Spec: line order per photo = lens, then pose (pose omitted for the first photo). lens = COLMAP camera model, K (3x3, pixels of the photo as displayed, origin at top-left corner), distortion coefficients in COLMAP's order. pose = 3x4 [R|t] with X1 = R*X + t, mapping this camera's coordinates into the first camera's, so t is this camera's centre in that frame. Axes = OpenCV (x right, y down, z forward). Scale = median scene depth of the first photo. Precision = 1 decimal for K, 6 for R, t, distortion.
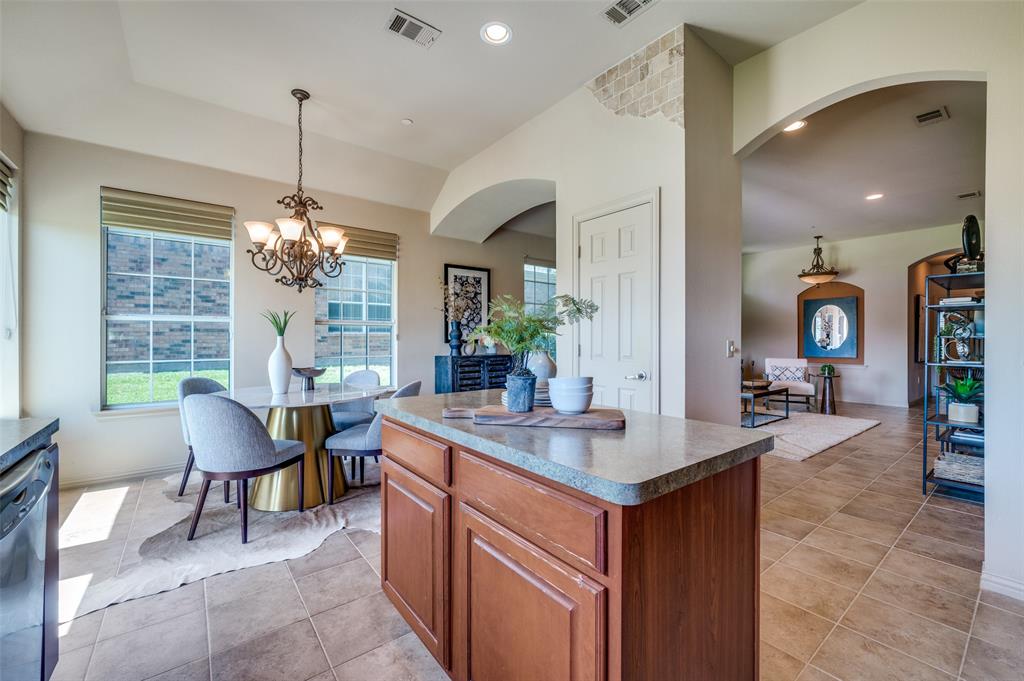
lens RADIAL K [[422.0, 0, 512.0], [0, 422.0, 340.5], [0, 0, 1]] dist [-0.001181, -0.000025]
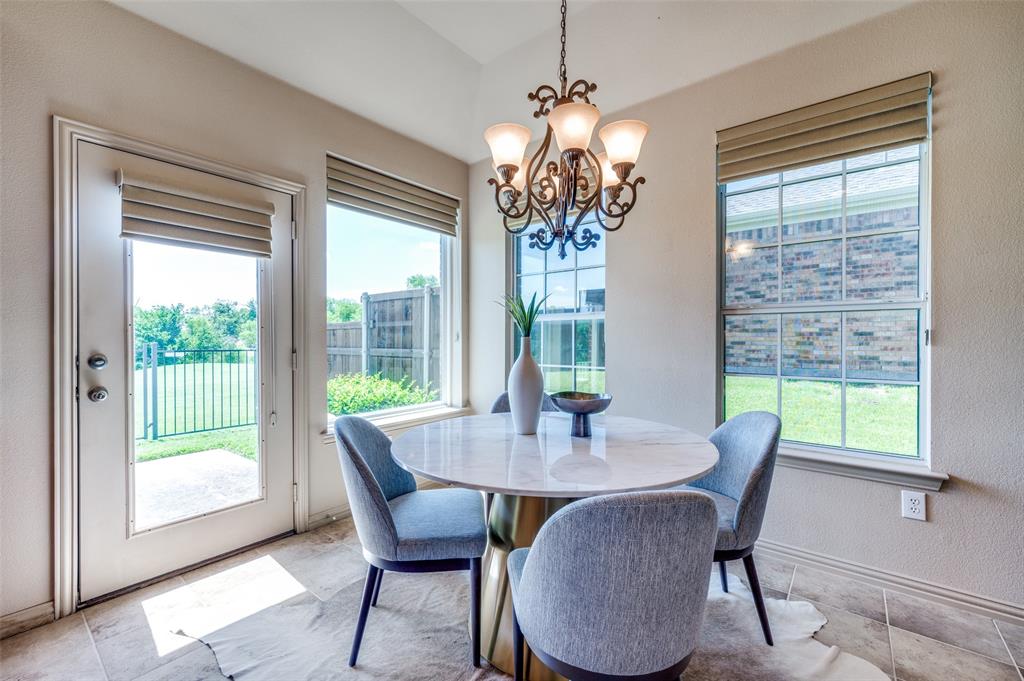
lens RADIAL K [[422.0, 0, 512.0], [0, 422.0, 340.5], [0, 0, 1]] dist [-0.001181, -0.000025]
pose [[0.226844, 0.000448, -0.973931, 0.011155], [-0.003315, 0.999994, -0.000313, -0.001765], [0.973925, 0.003300, 0.226845, 0.325279]]
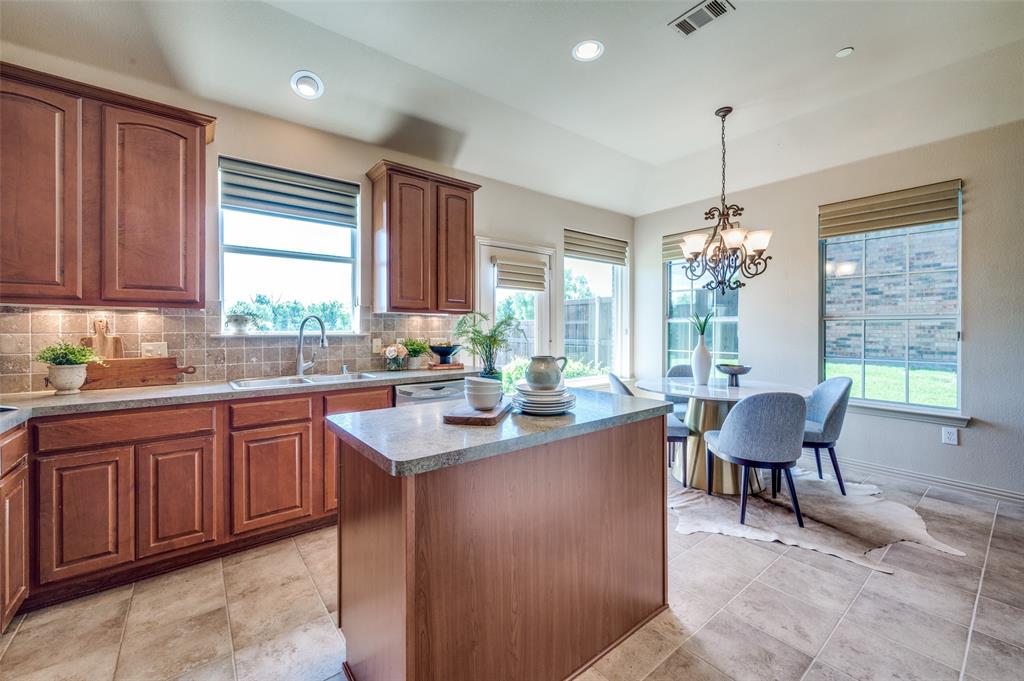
lens RADIAL K [[407.0, 0, 507.5], [0, 407.0, 329.8], [0, 0, 1]] dist [0.000590, 0.000055]
pose [[-0.010882, 0.001097, -0.999940, 0.221355], [-0.004005, 0.999991, 0.001141, -0.009091], [0.999933, 0.004018, -0.010877, 0.184604]]
